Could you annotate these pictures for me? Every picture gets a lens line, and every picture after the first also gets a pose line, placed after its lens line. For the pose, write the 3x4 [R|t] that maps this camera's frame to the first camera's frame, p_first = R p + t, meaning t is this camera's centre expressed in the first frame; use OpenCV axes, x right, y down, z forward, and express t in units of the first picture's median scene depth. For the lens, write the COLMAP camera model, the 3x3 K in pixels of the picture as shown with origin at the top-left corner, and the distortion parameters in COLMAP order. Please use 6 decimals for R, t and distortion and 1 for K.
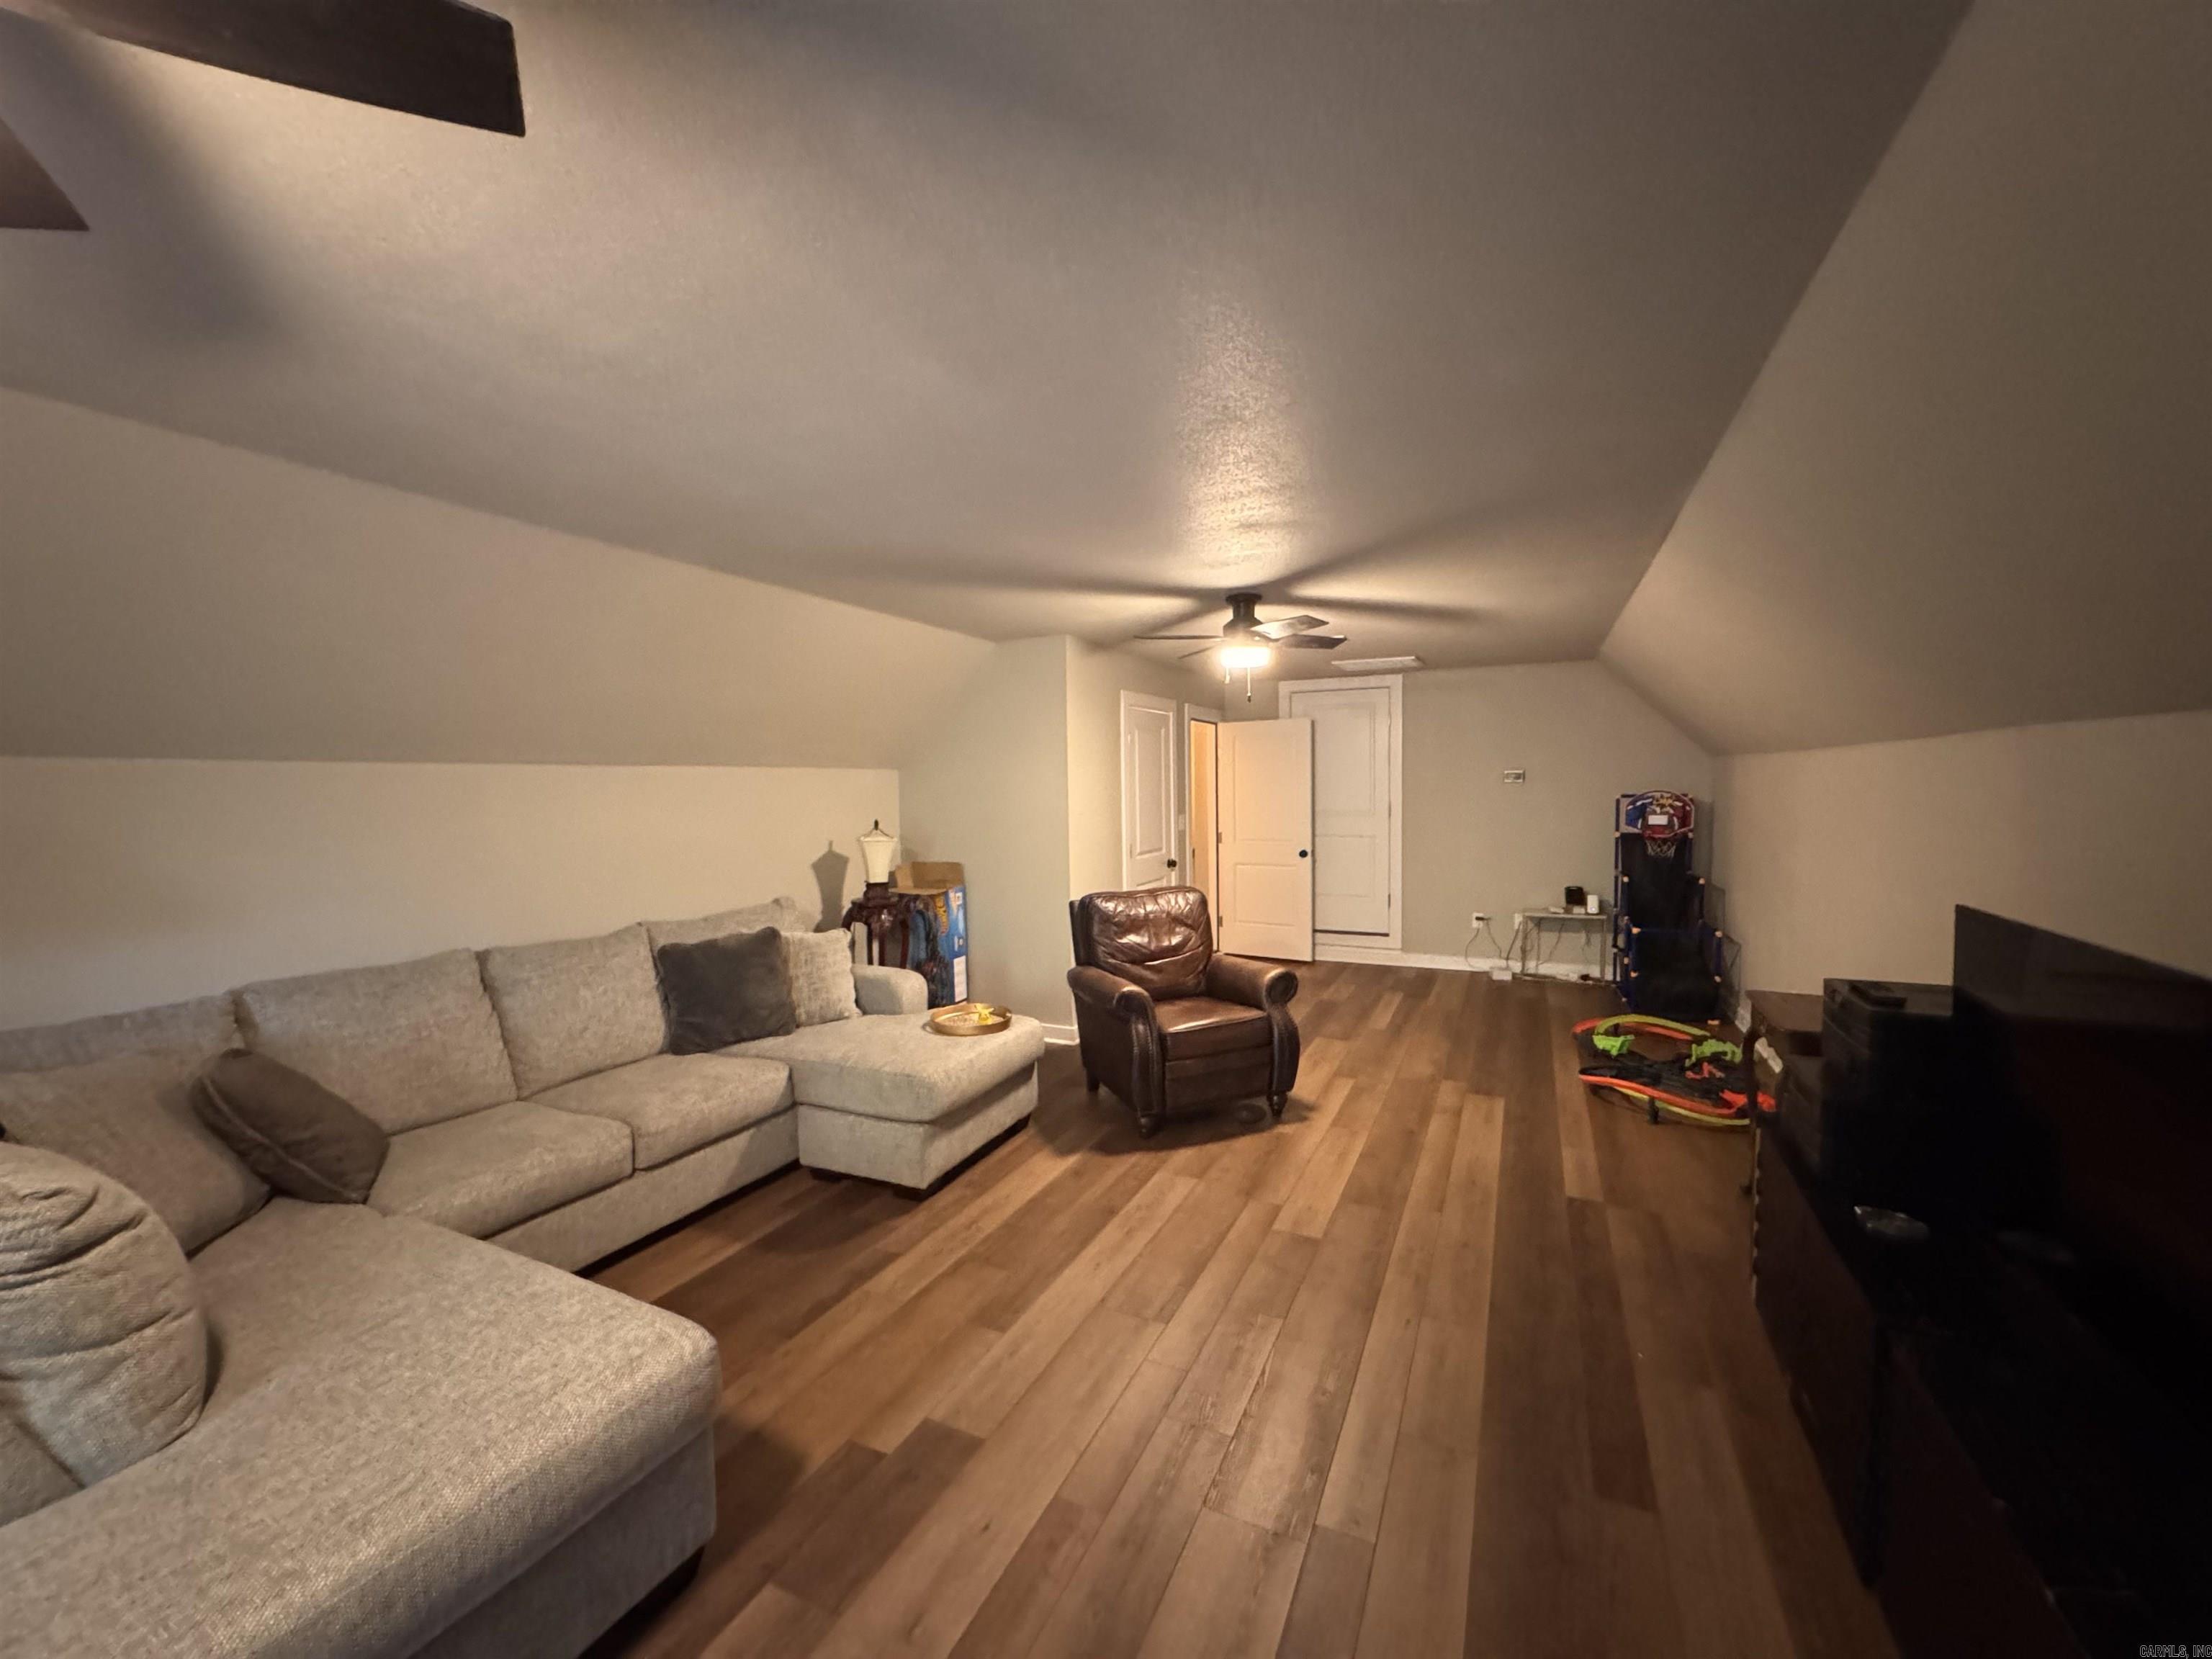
lens RADIAL K [[883.2, 0, 1103.9], [0, 883.2, 828.1], [0, 0, 1]] dist [-0.000624, -0.000799]
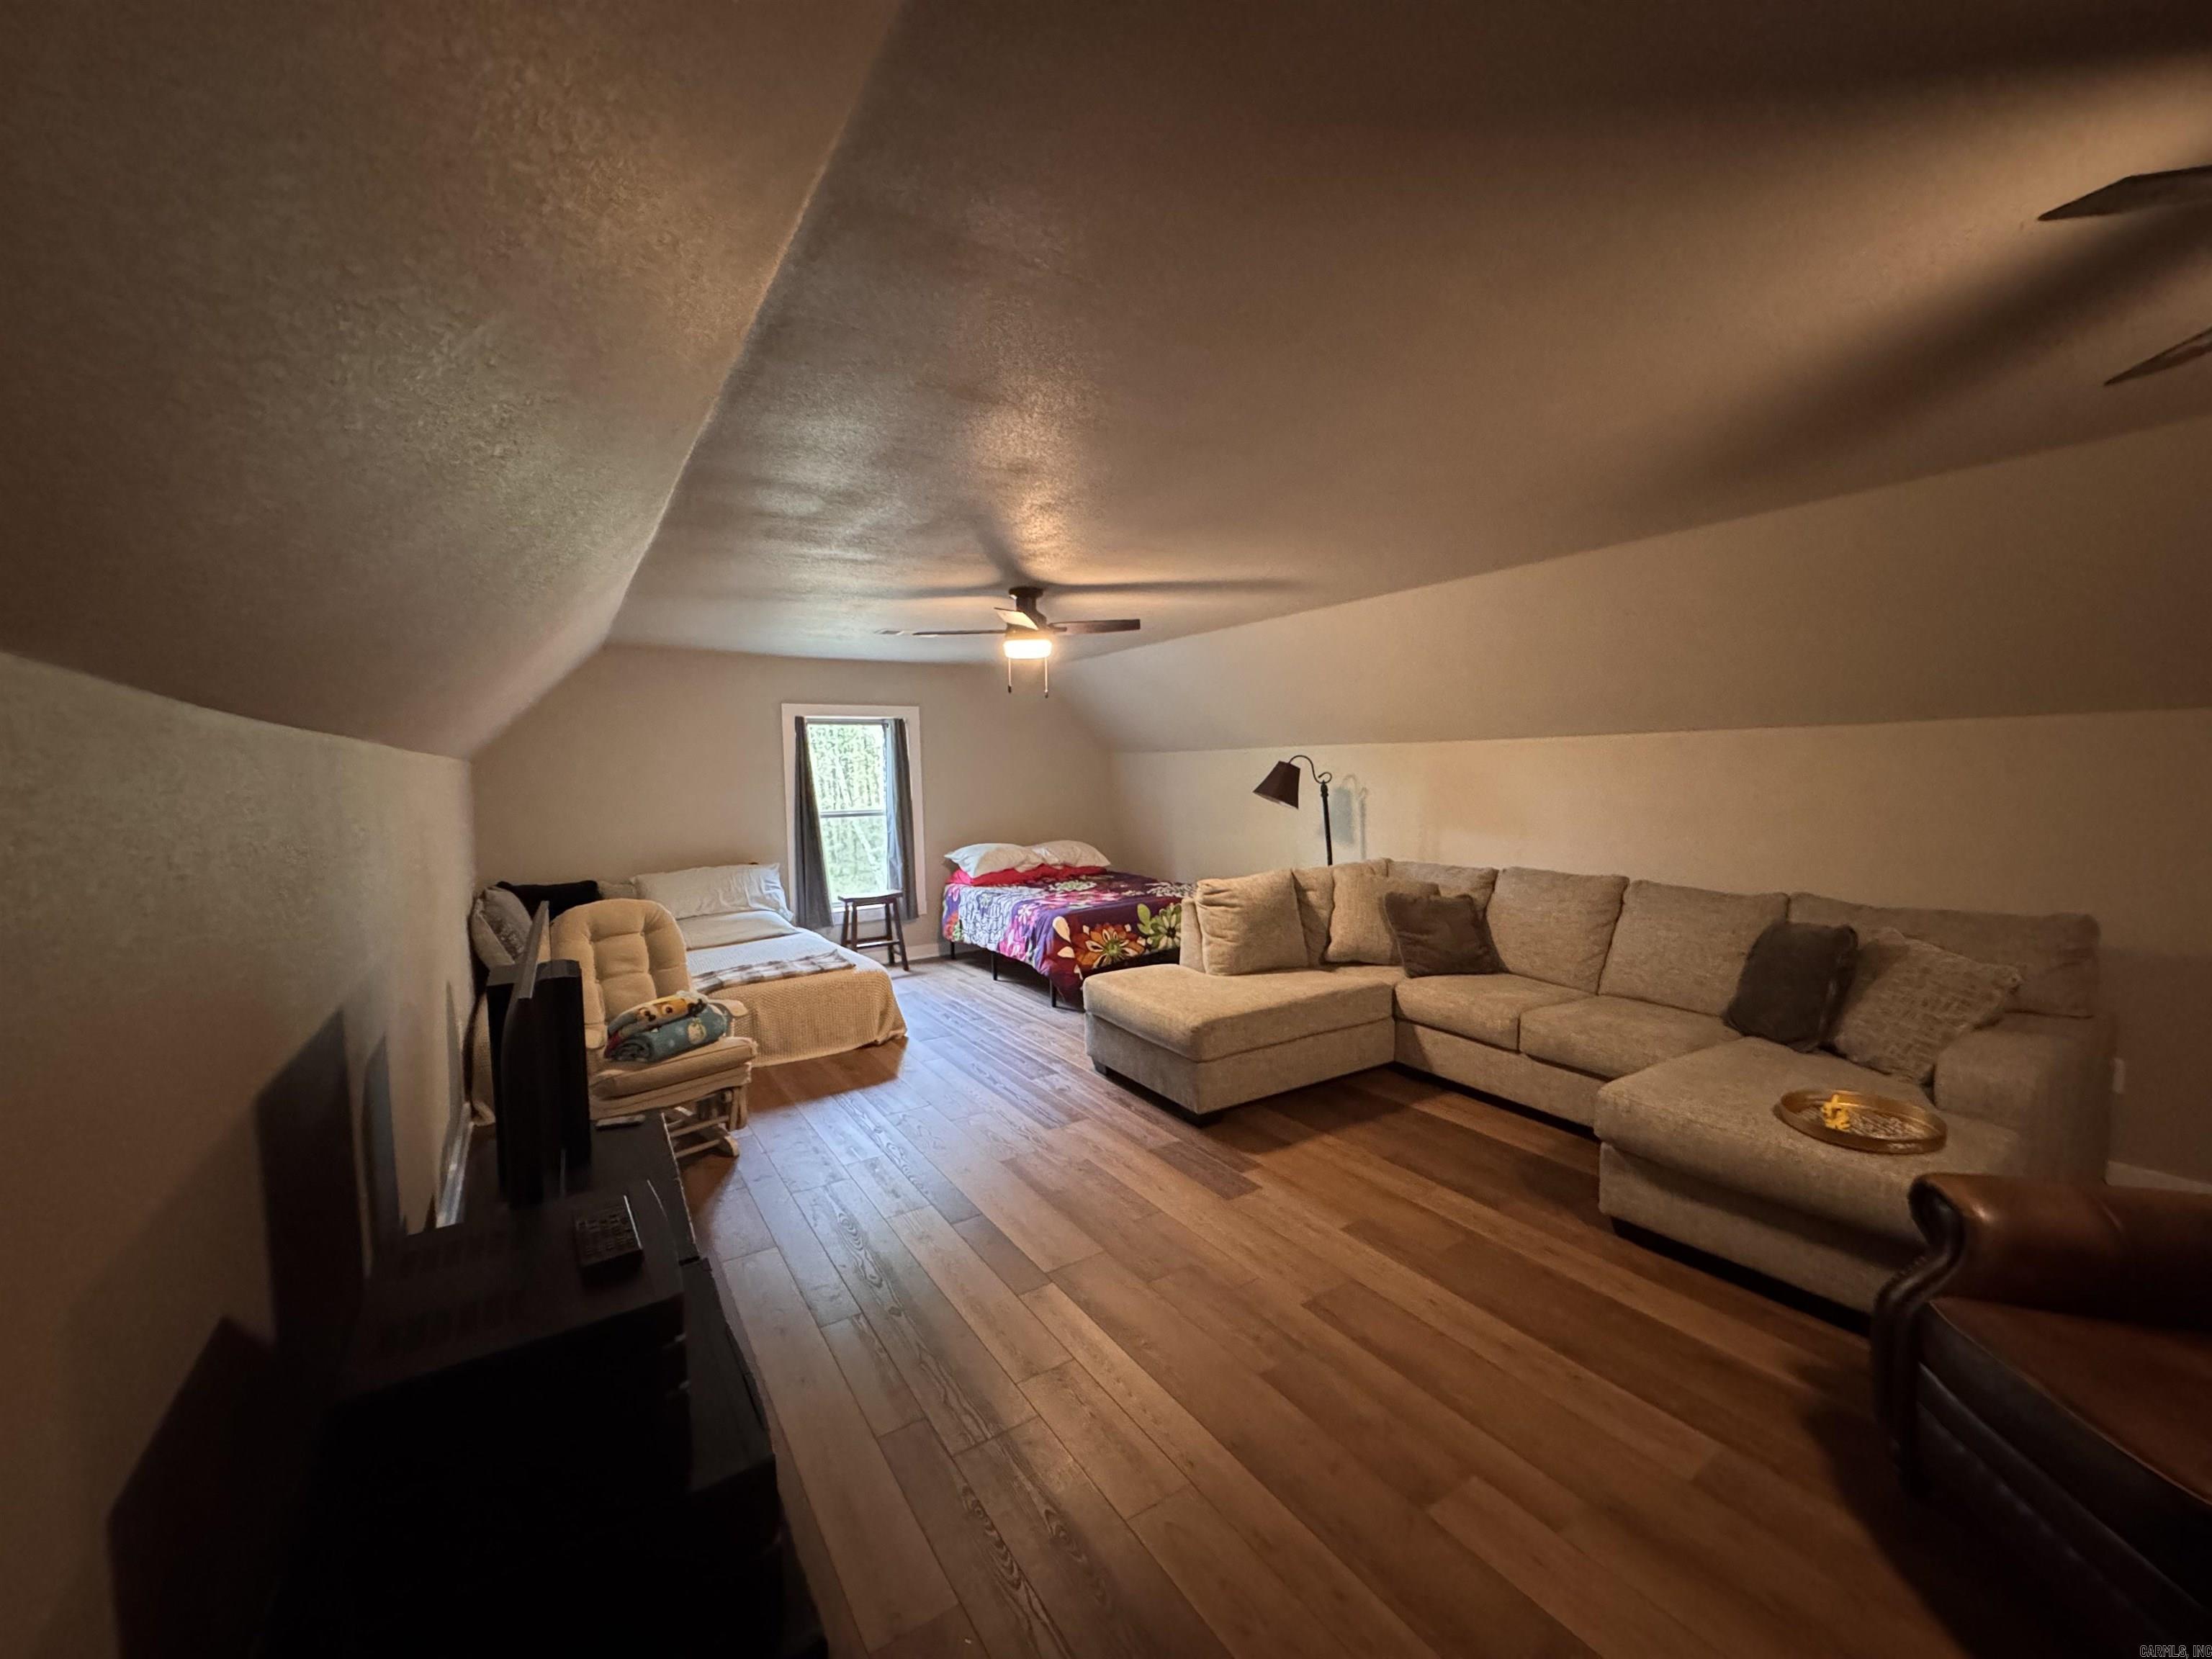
lens RADIAL K [[883.2, 0, 1103.9], [0, 883.2, 828.1], [0, 0, 1]] dist [-0.000624, -0.000799]
pose [[-0.524557, 0.082811, -0.847338, 0.866203], [-0.013813, 0.994299, 0.105725, -0.067516], [0.851263, 0.067163, -0.520423, 1.131153]]
